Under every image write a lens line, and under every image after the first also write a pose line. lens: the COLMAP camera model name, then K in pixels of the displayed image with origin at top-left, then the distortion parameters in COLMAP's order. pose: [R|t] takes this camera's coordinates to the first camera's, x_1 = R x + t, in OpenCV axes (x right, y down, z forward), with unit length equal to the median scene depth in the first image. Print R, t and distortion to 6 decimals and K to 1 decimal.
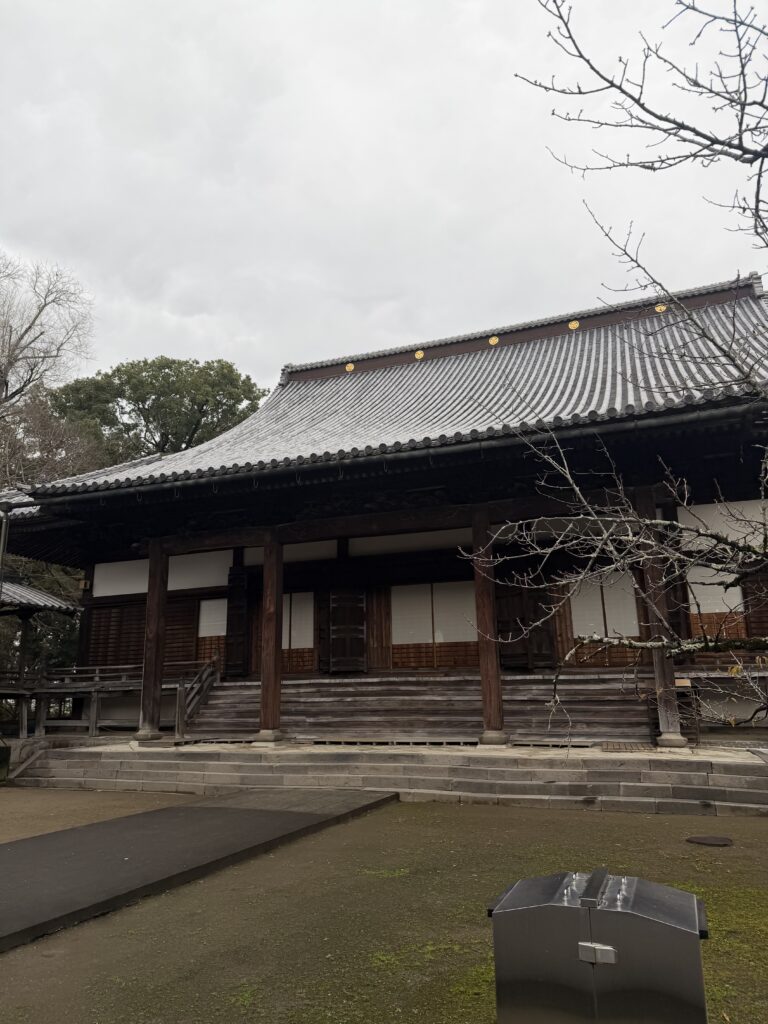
lens RADIAL K [[714.6, 0, 381.6], [0, 714.6, 513.1], [0, 0, 1]] dist [0.005869, 0.000298]
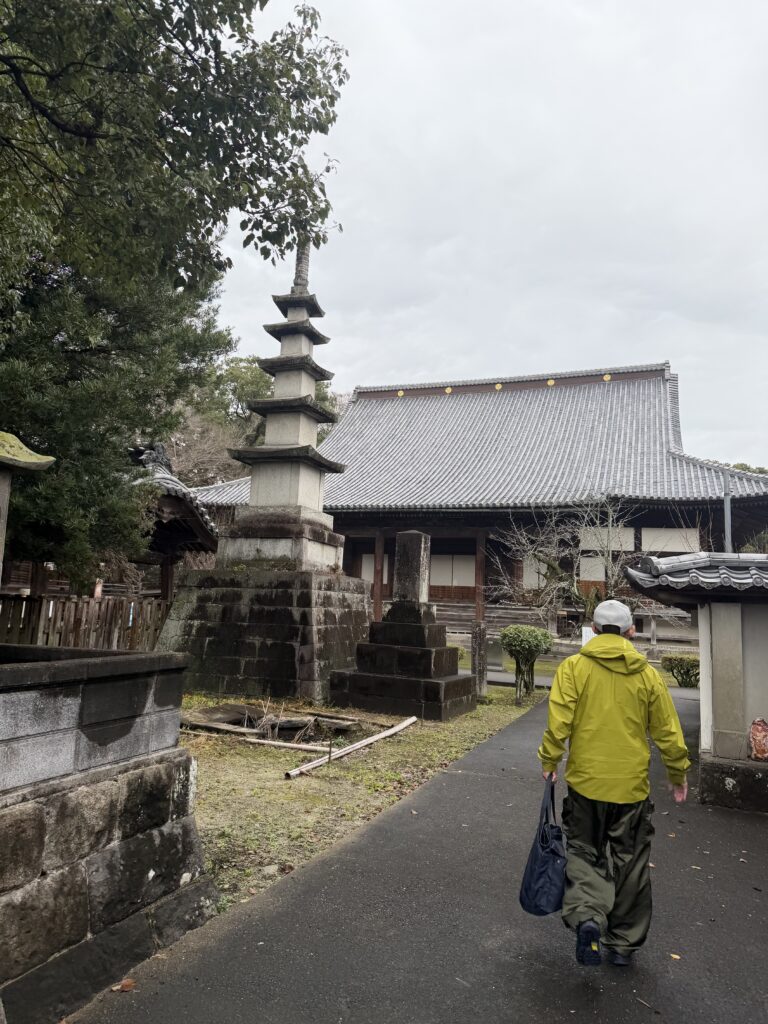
lens RADIAL K [[714.6, 0, 384.0], [0, 714.6, 510.5], [0, 0, 1]] dist [0.005869, 0.000298]
pose [[0.997641, 0.066995, 0.014977, -0.153938], [-0.068267, 0.991175, 0.113627, -0.228934], [-0.007233, -0.114381, 0.993411, -0.907590]]
